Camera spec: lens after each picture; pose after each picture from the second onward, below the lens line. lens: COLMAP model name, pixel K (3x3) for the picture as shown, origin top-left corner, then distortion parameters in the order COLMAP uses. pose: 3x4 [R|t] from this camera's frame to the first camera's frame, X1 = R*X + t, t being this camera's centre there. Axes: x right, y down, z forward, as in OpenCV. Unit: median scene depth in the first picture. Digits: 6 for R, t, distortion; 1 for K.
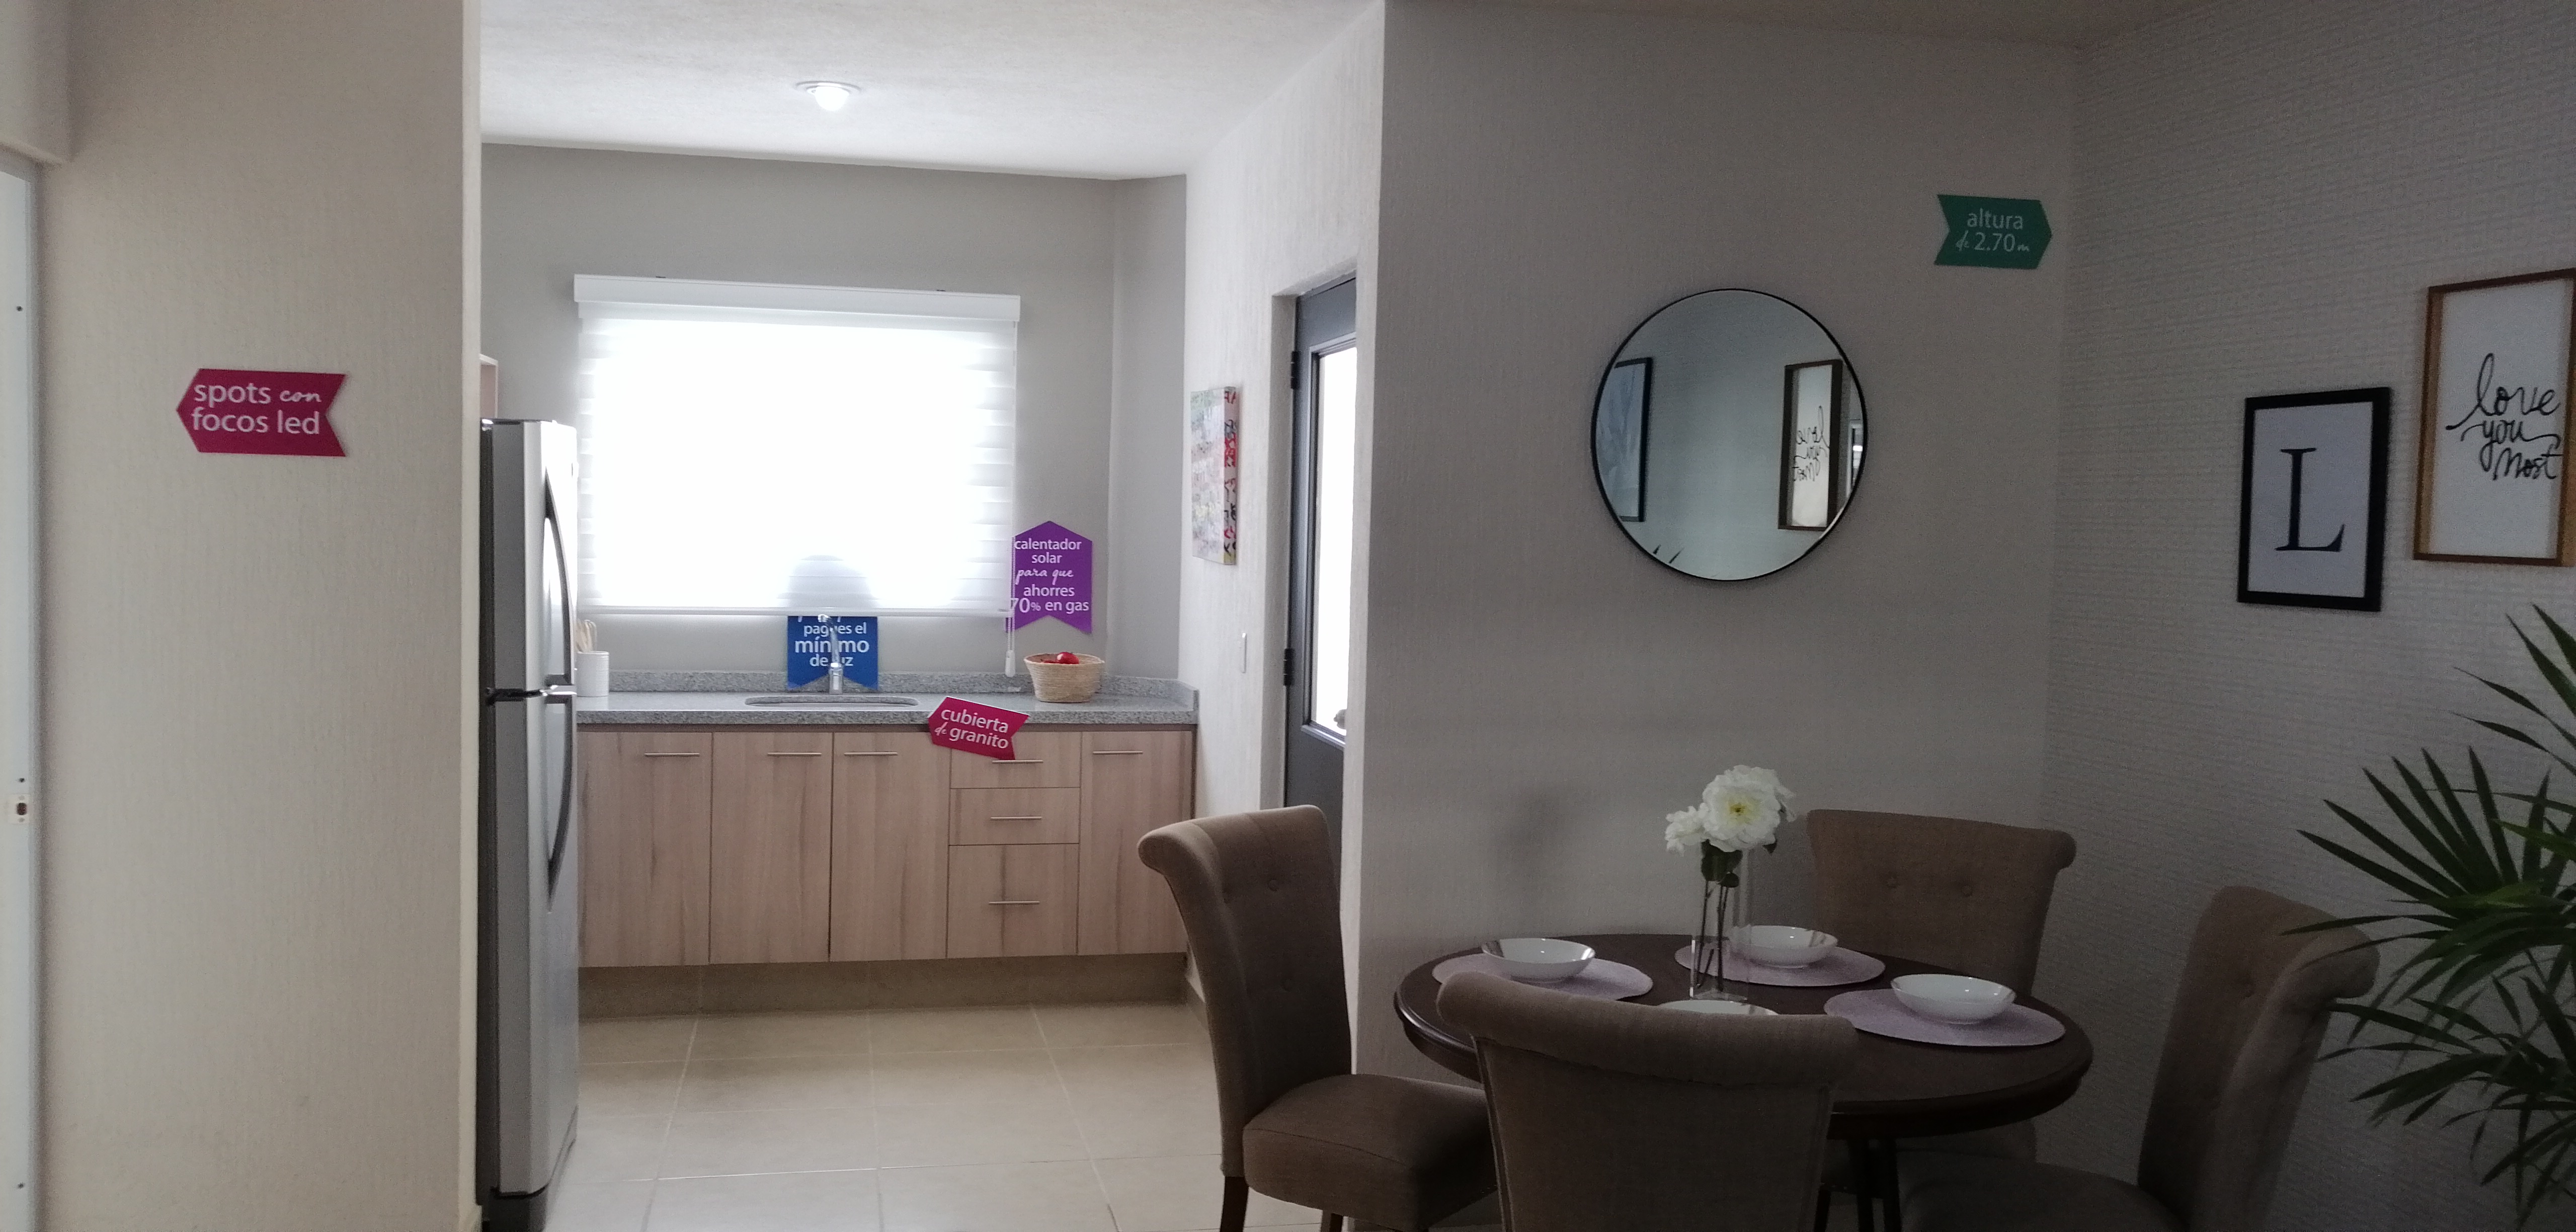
lens RADIAL K [[1990.6, 0, 1278.4], [0, 1990.6, 606.3], [0, 0, 1]] dist [0.002335, -0.012377]
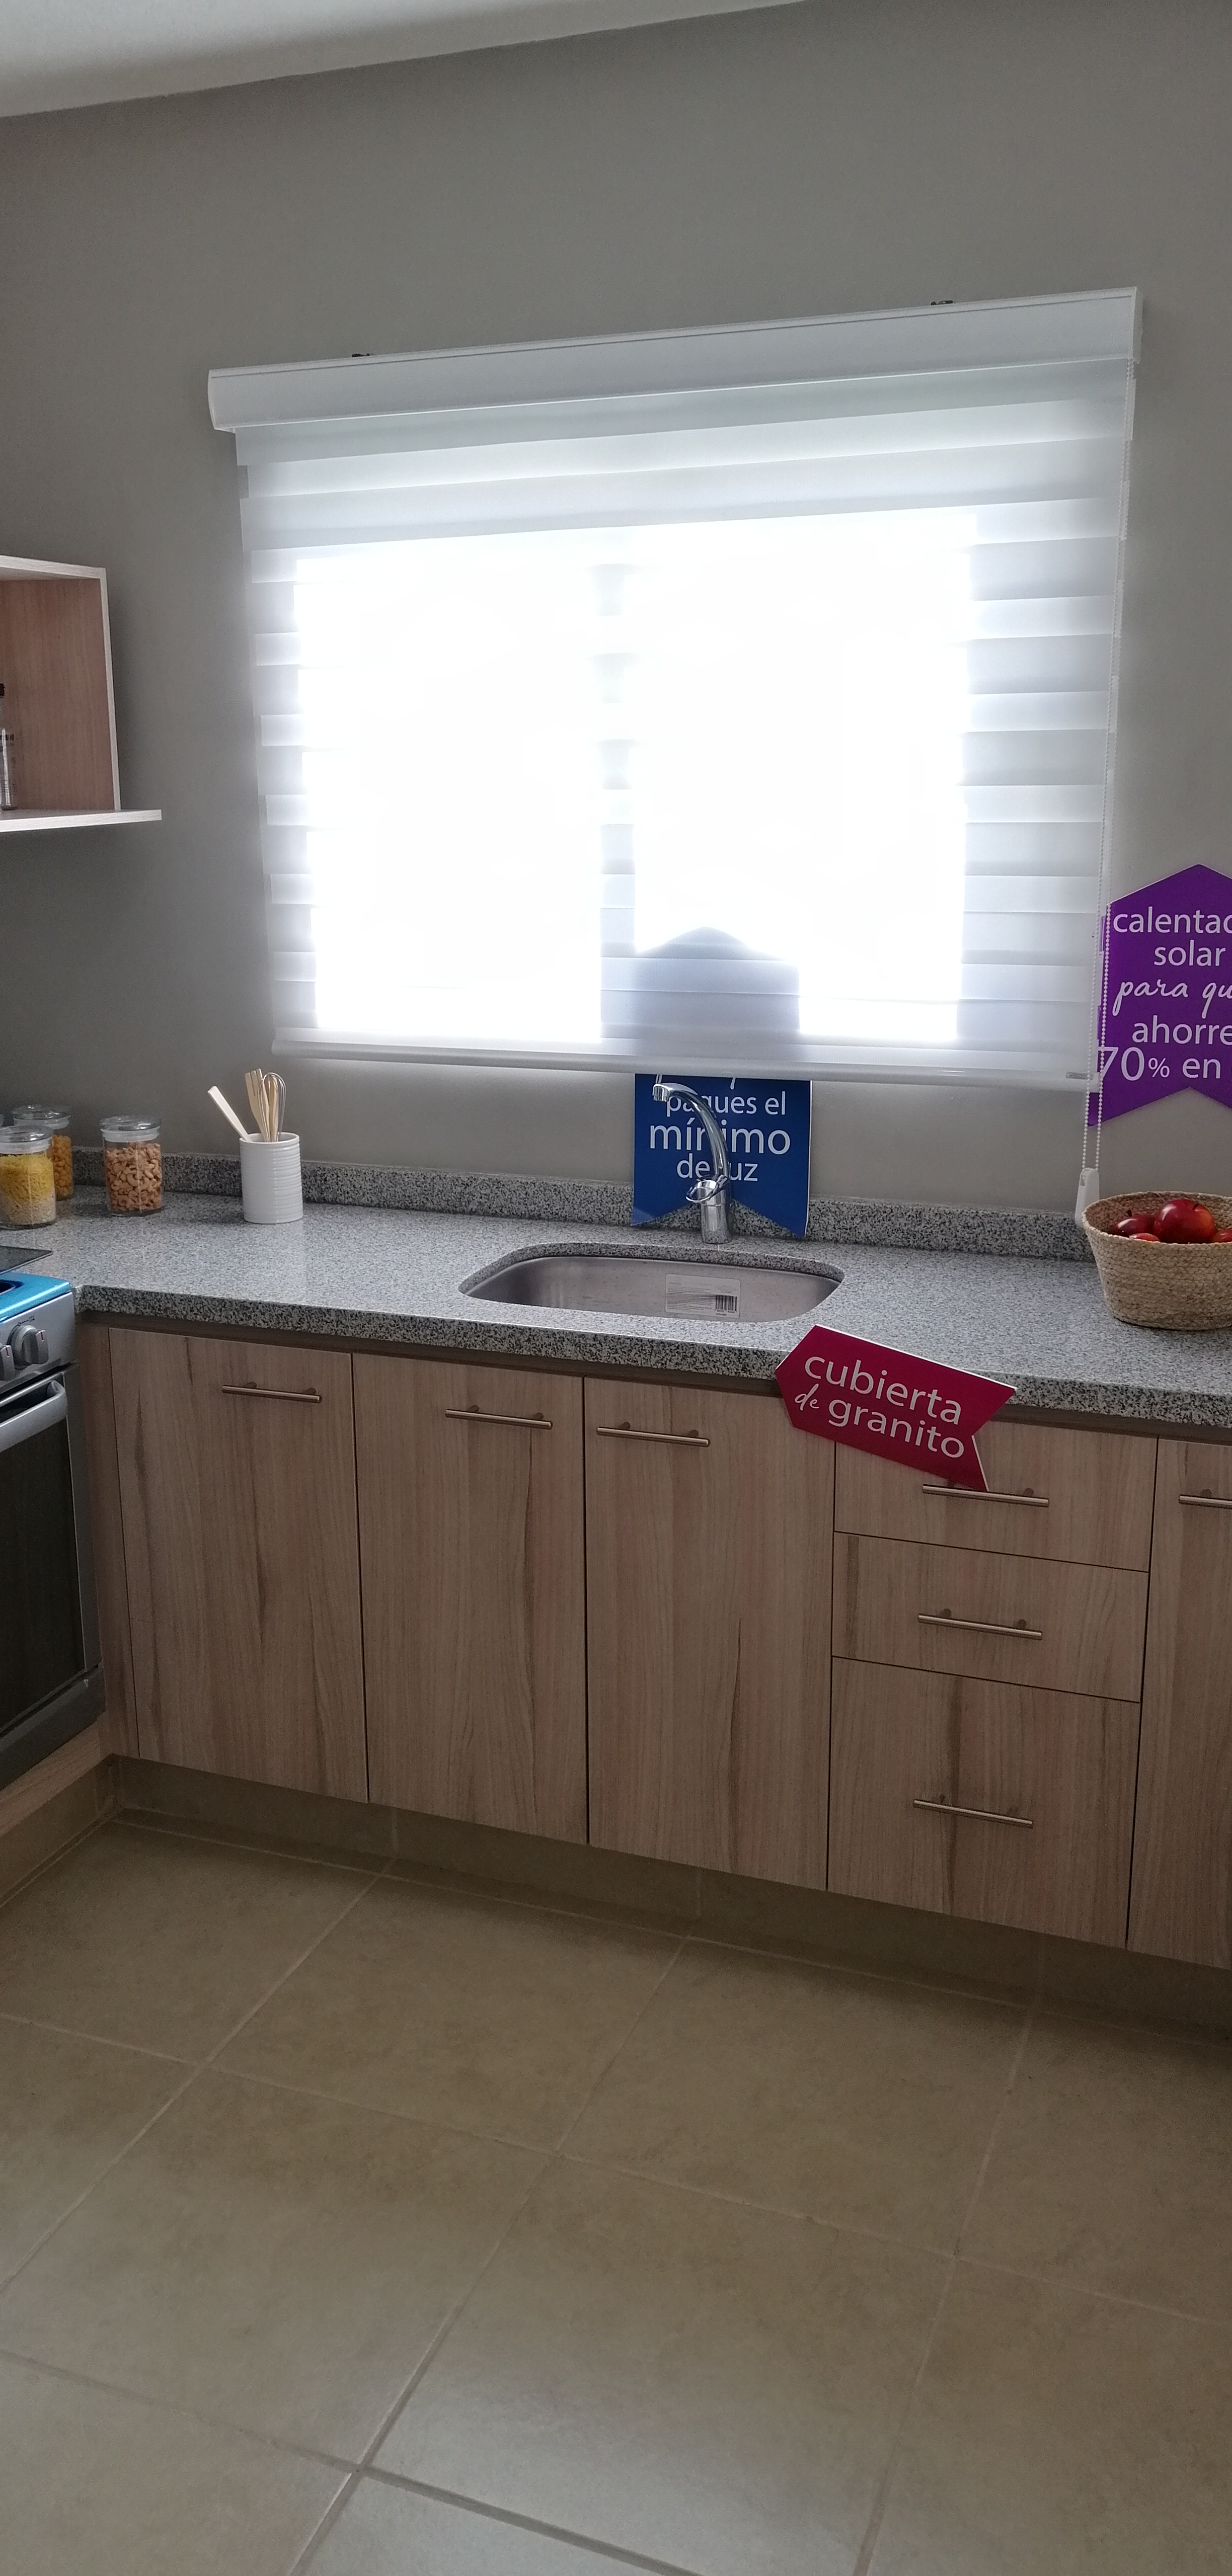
lens RADIAL K [[1990.6, 0, 629.2], [0, 1990.6, 1276.5], [0, 0, 1]] dist [0.002335, -0.012377]
pose [[0.833599, 0.103909, -0.542509, 0.022853], [0.005433, 0.980557, 0.196158, -0.044978], [0.552344, -0.166465, 0.816827, 0.639882]]
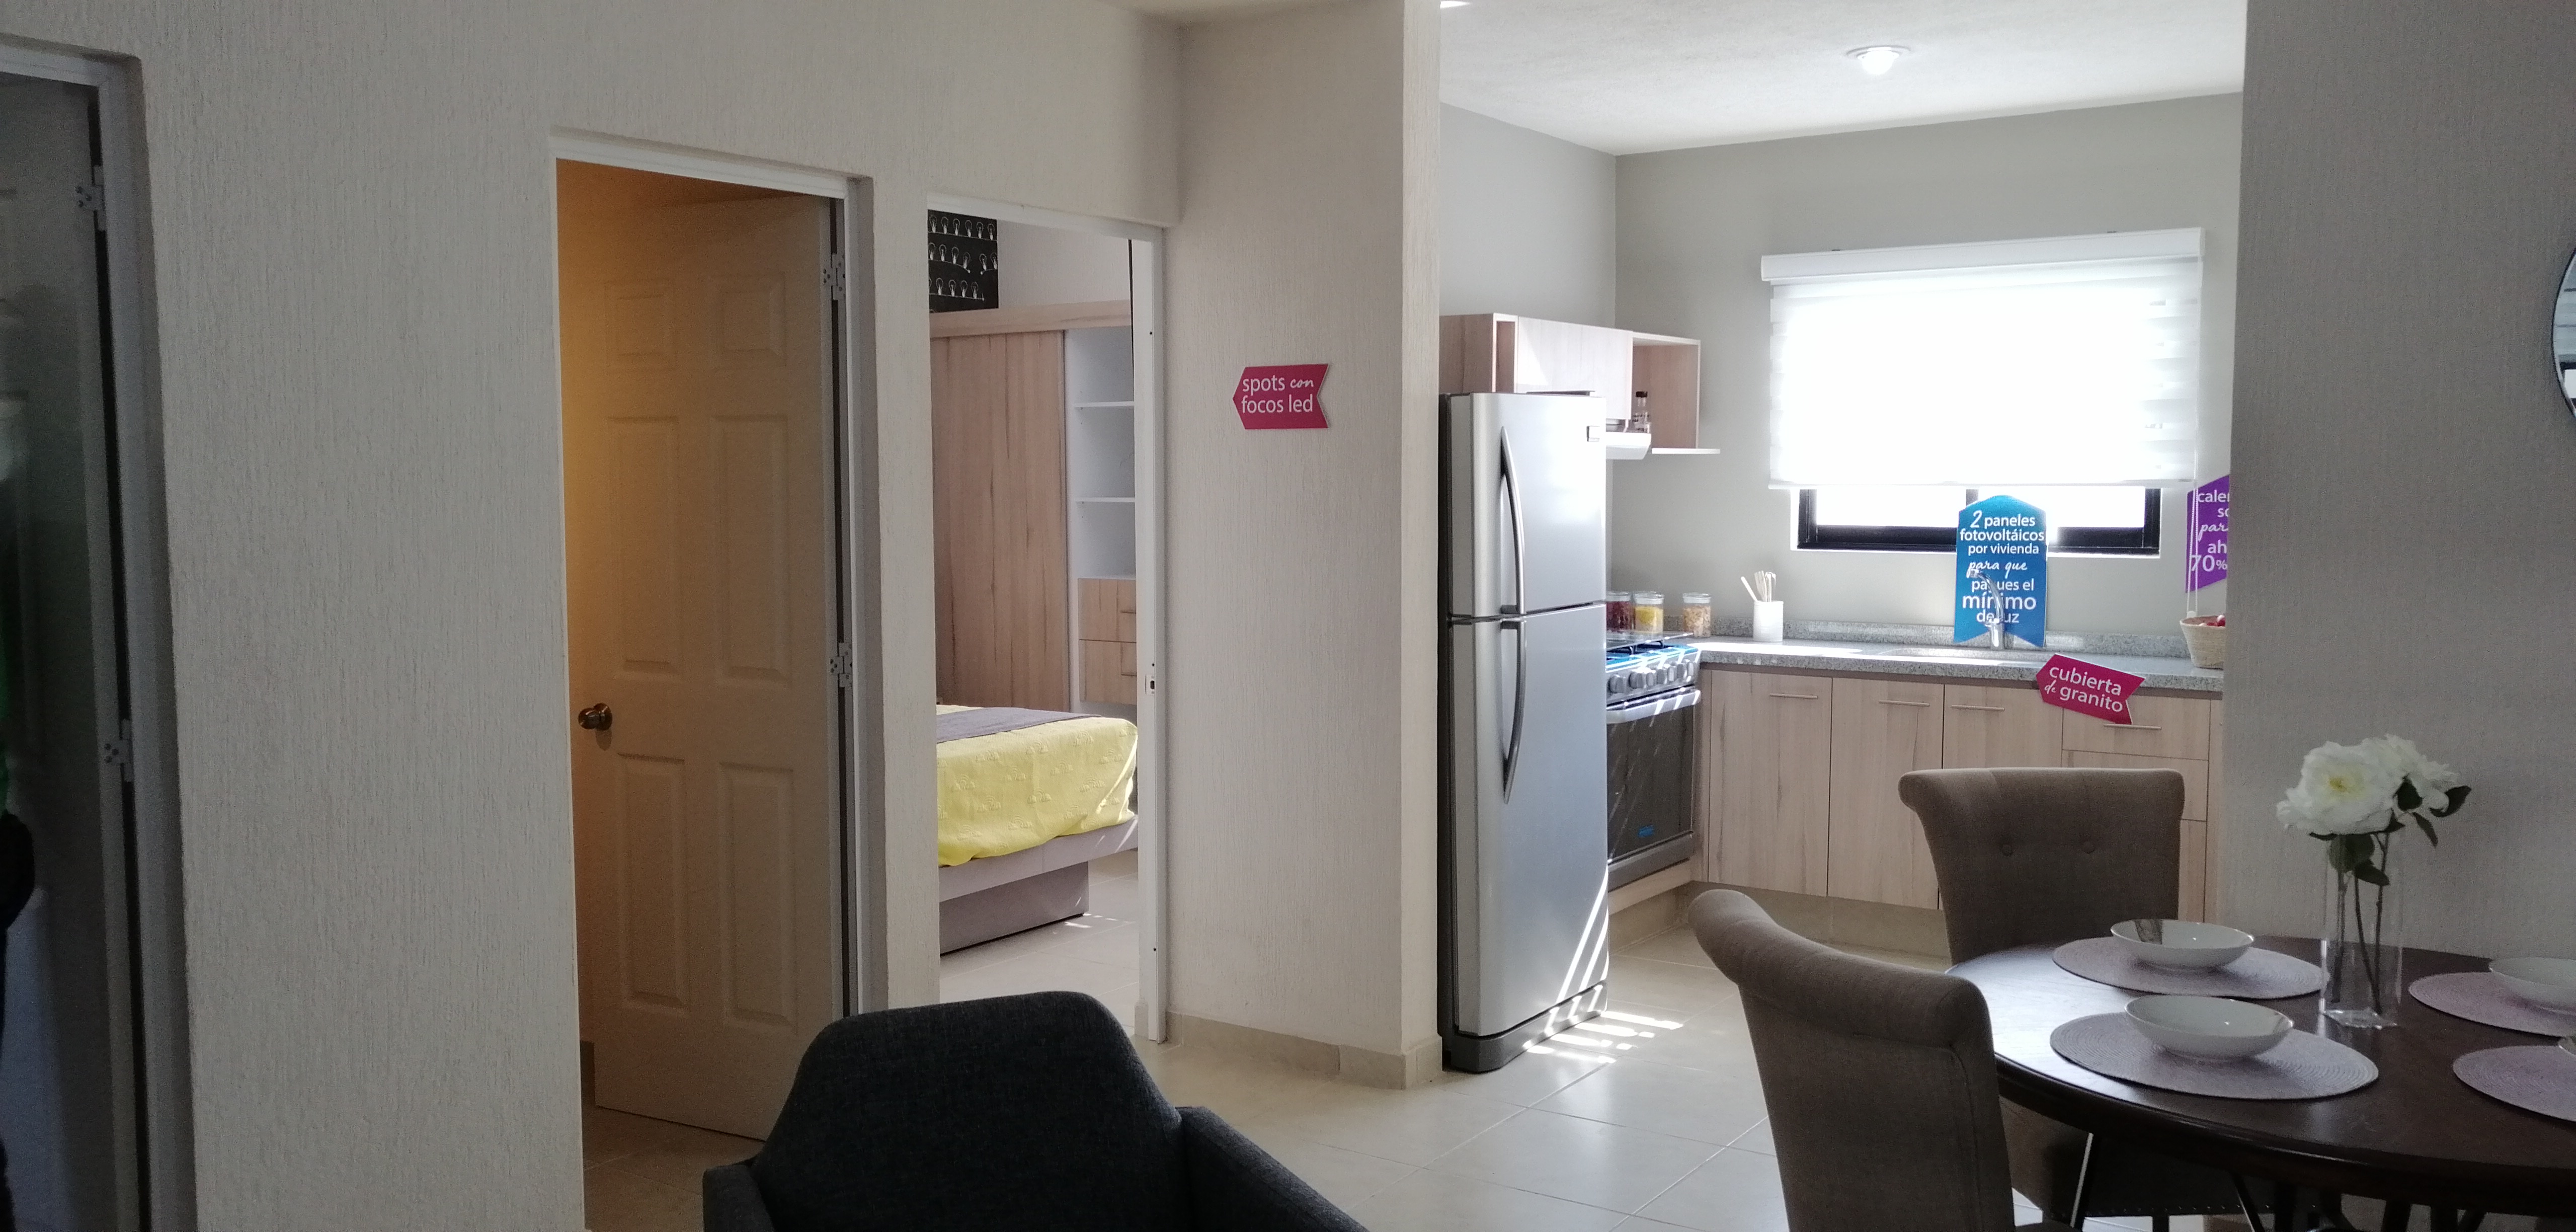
lens RADIAL K [[1990.6, 0, 1278.5], [0, 1990.6, 609.6], [0, 0, 1]] dist [0.002335, -0.012377]
pose [[0.670330, 0.024442, -0.741660, 0.295300], [-0.016103, 0.999701, 0.018392, 0.012039], [0.741888, -0.000386, 0.670524, 0.070248]]
